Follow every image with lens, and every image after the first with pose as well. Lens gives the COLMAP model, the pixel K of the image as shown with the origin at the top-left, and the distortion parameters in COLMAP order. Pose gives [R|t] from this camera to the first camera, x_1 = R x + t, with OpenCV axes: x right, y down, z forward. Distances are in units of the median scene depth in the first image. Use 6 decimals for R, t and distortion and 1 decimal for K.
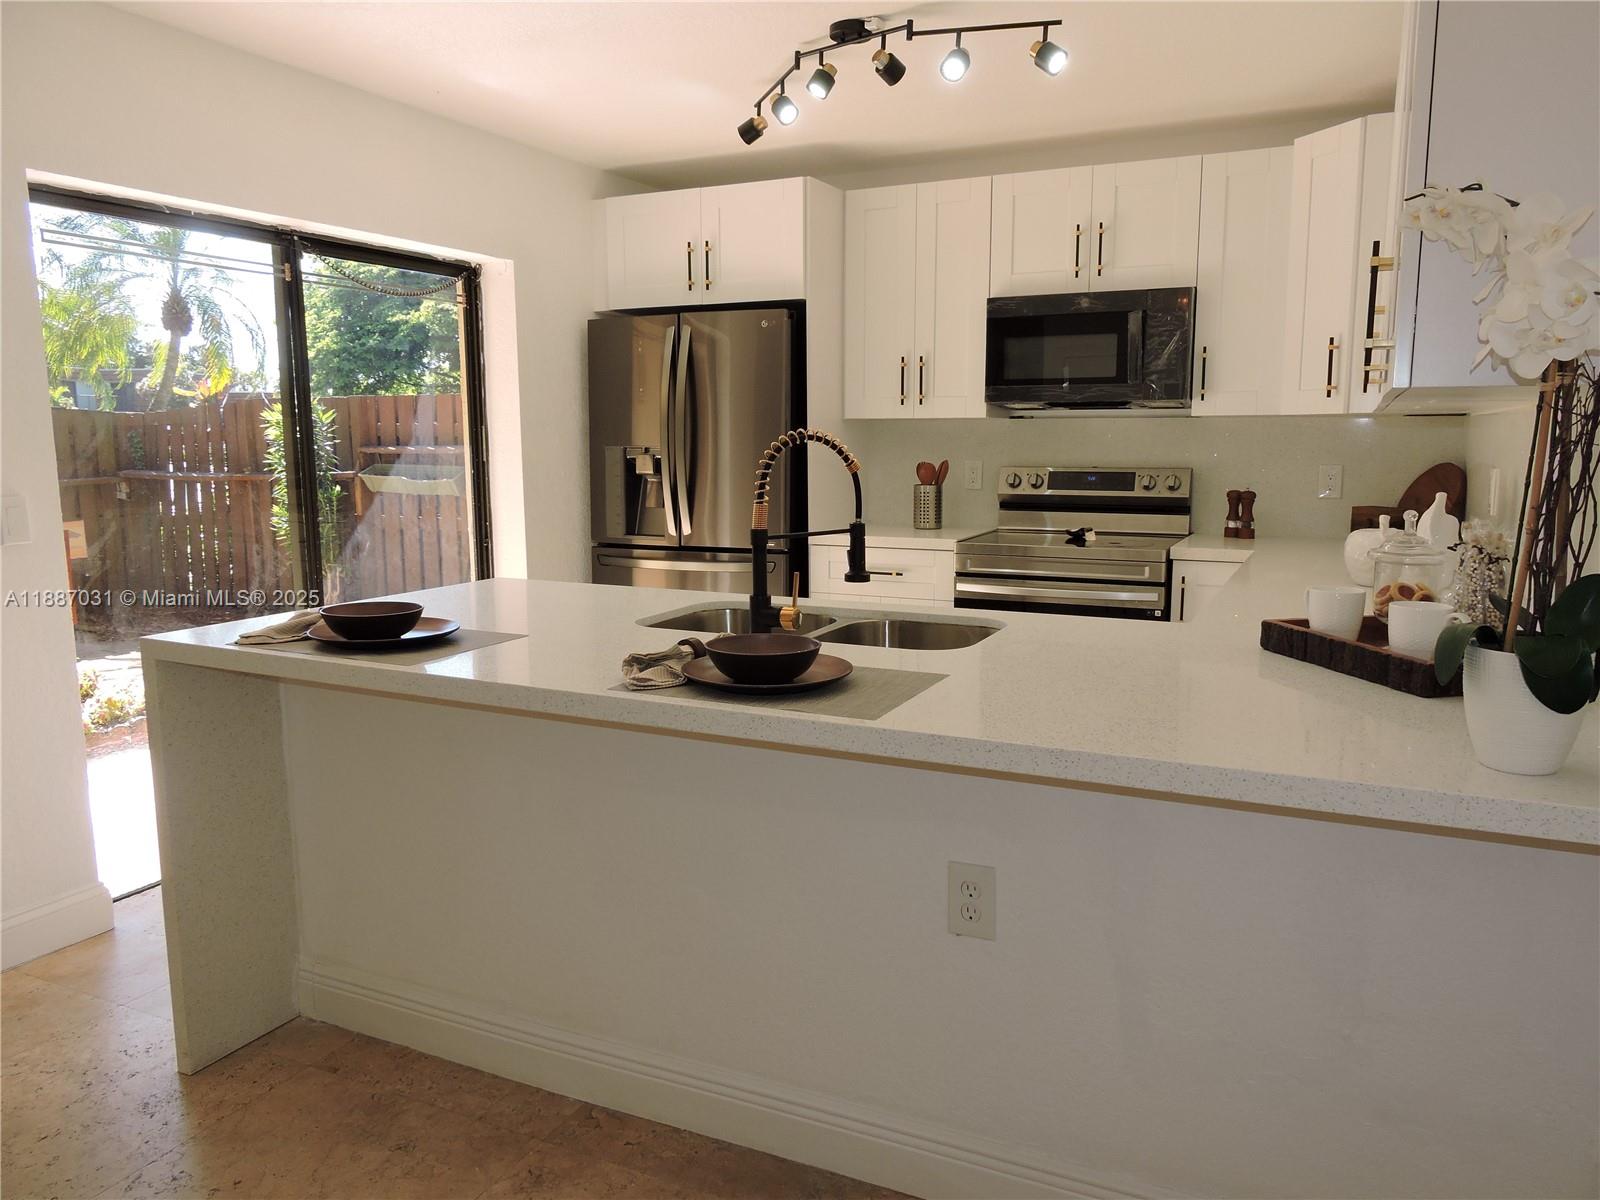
lens RADIAL K [[1139.9, 0, 800.0], [0, 1139.9, 600.0], [0, 0, 1]] dist [-0.002895, -0.003684]
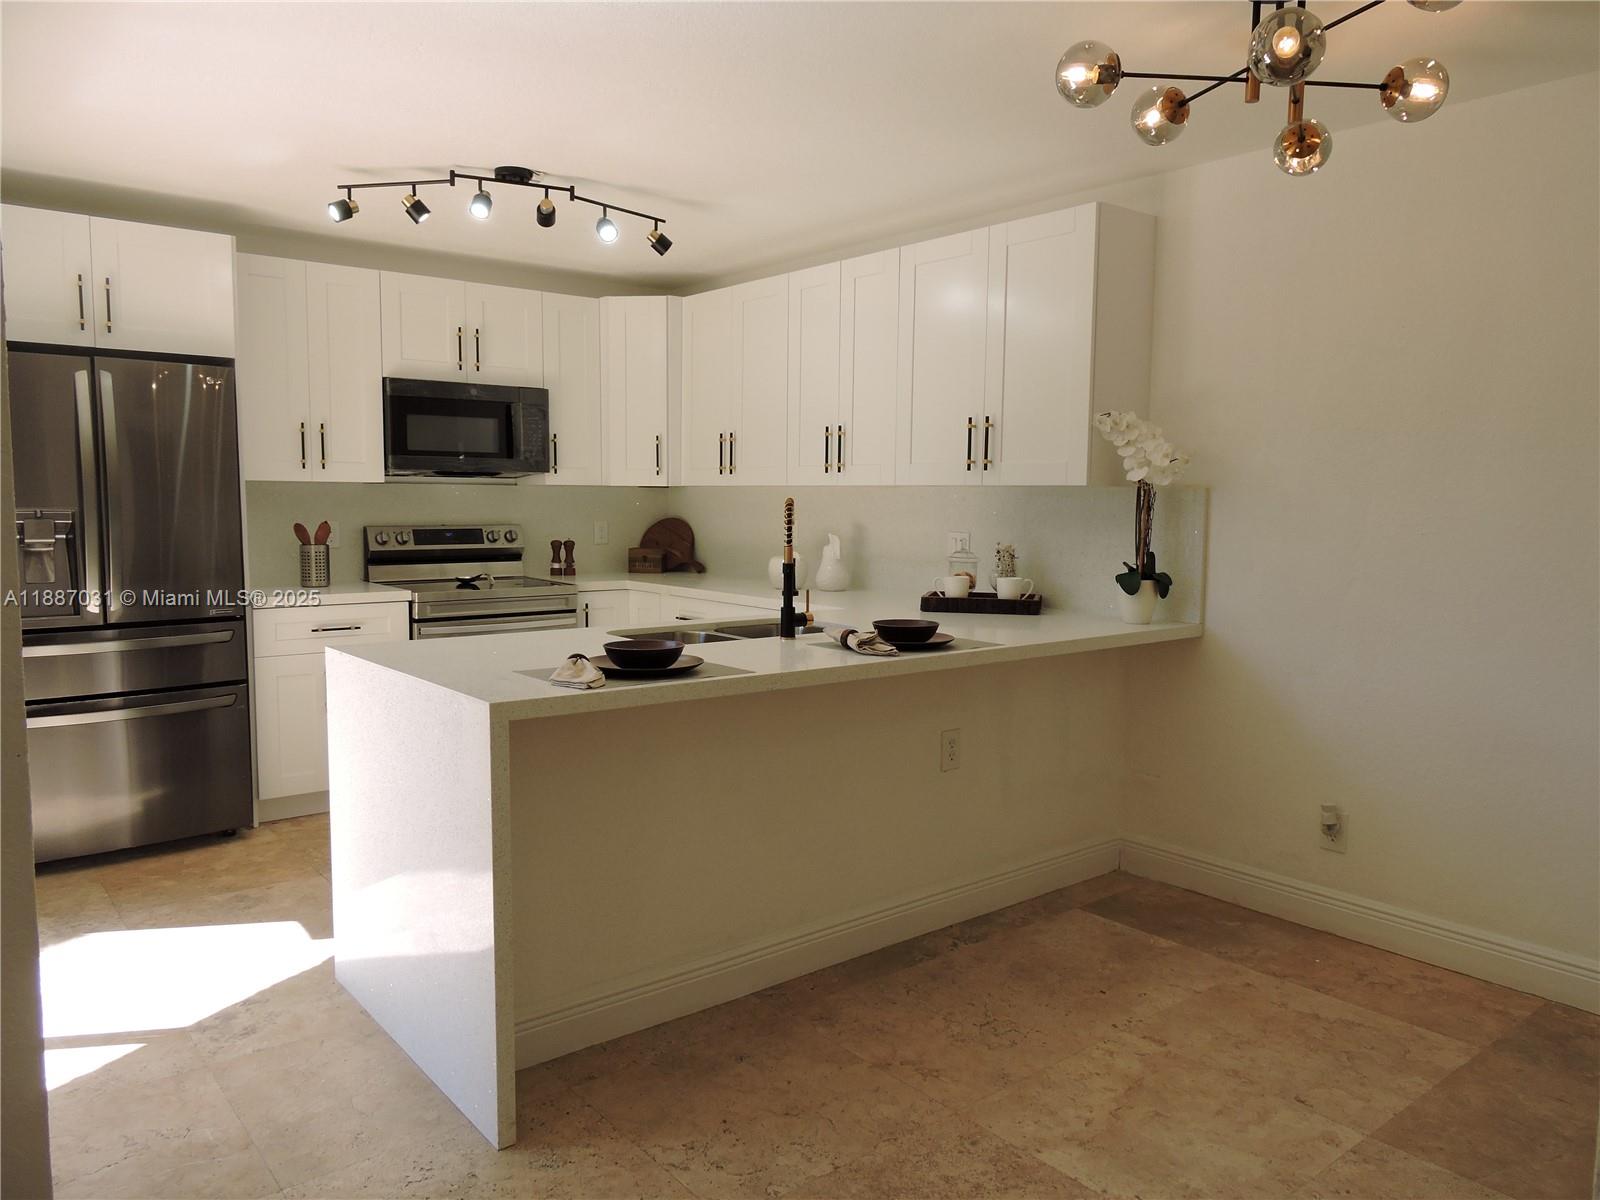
lens RADIAL K [[1154.8, 0, 804.7], [0, 1154.8, 598.1], [0, 0, 1]] dist [-0.004714, 0.000346]
pose [[0.414296, -0.072485, 0.907251, -0.730442], [0.122938, 0.992145, 0.023128, -0.024304], [-0.901801, 0.101954, 0.419953, 0.173447]]
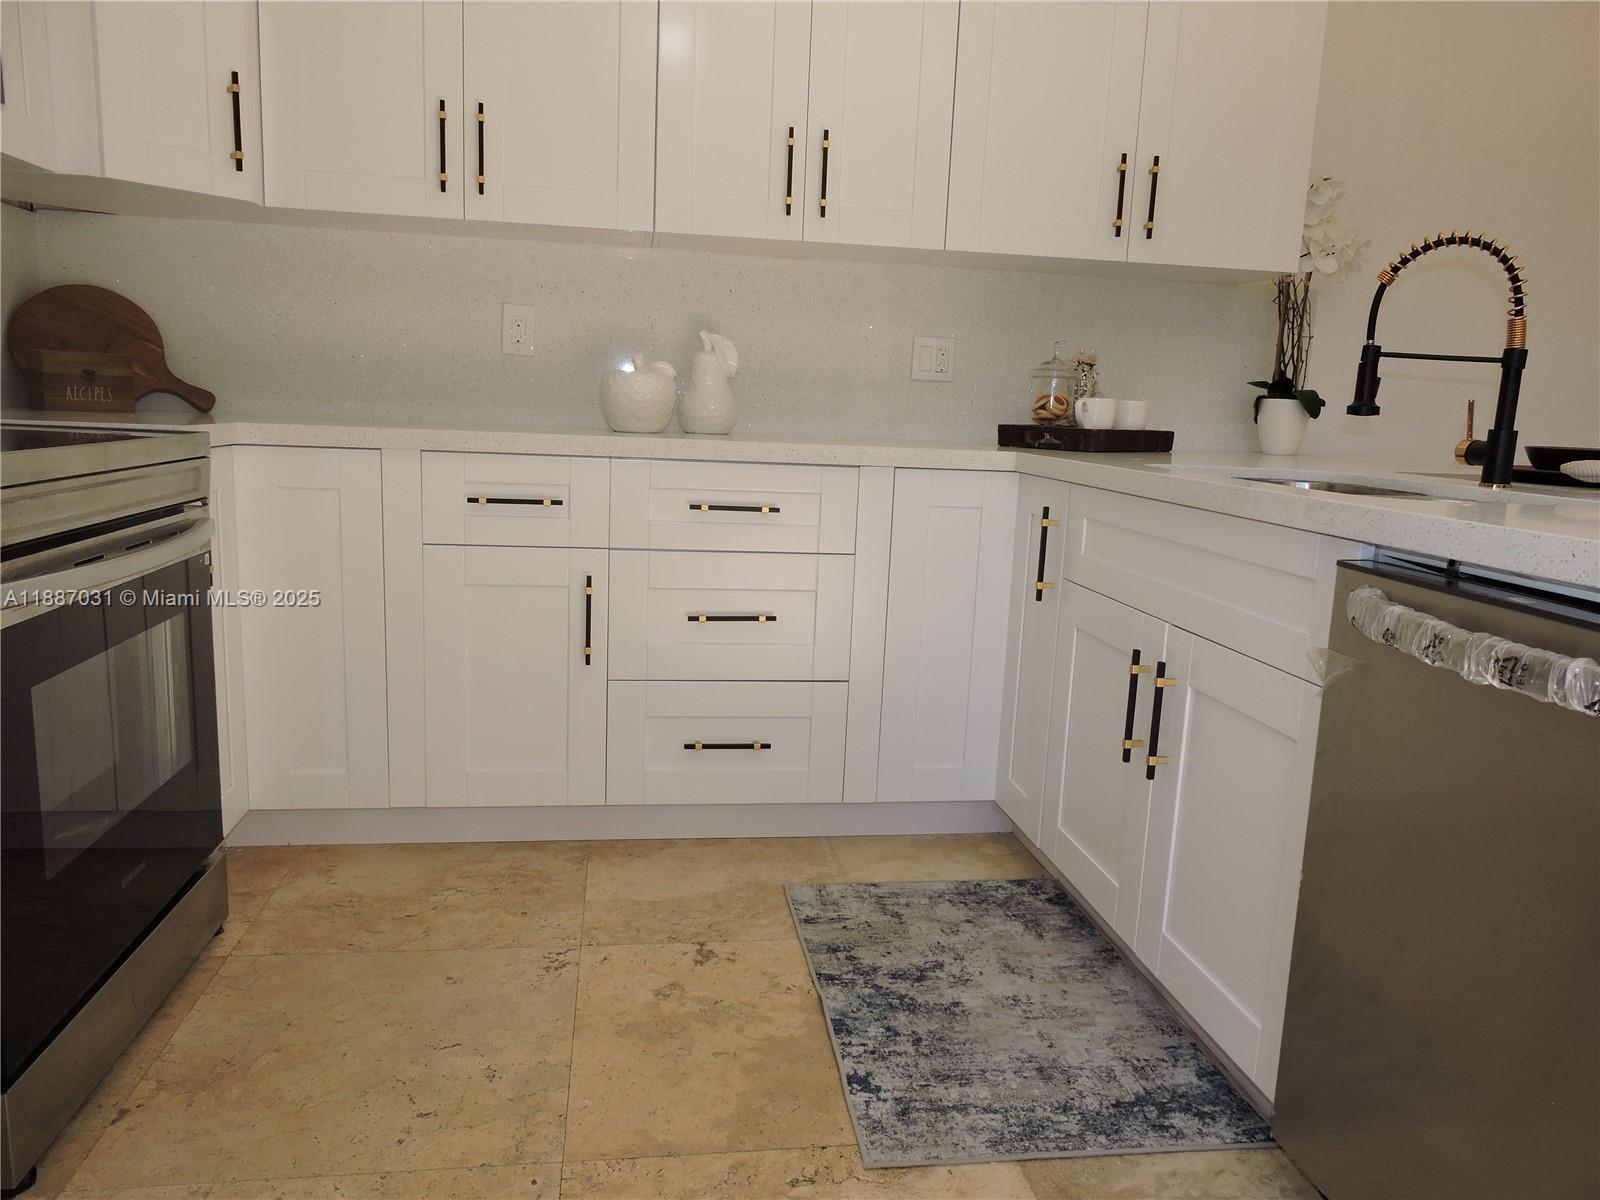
lens RADIAL K [[1139.9, 0, 800.0], [0, 1139.9, 600.0], [0, 0, 1]] dist [-0.002895, -0.003684]
pose [[-0.562583, -0.160168, 0.811078, -0.216707], [0.083124, 0.965124, 0.248245, -0.069106], [-0.822552, 0.207078, -0.529649, 0.994380]]
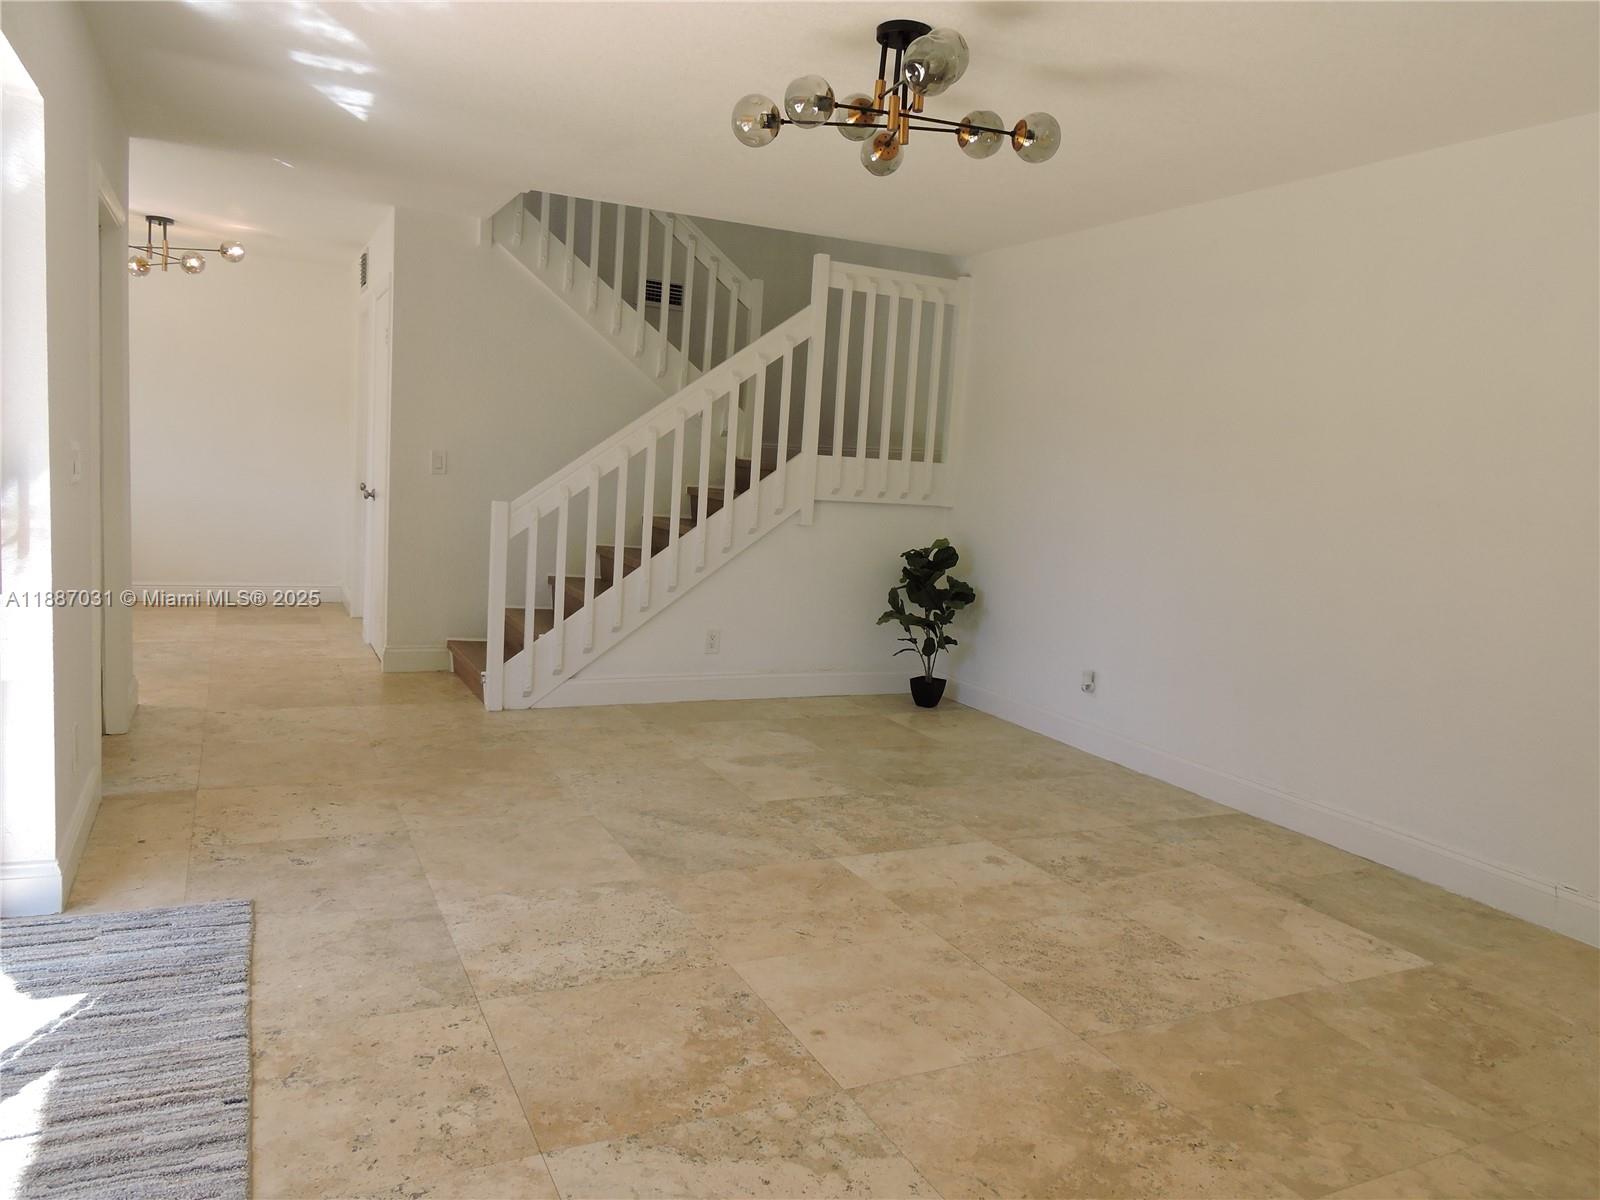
lens RADIAL K [[1154.8, 0, 804.7], [0, 1154.8, 598.1], [0, 0, 1]] dist [-0.004714, 0.000346]
pose [[-0.782285, -0.117157, 0.611805, -1.846954], [0.033243, 0.972903, 0.228811, -0.113260], [-0.622034, 0.199334, -0.757192, 0.938405]]
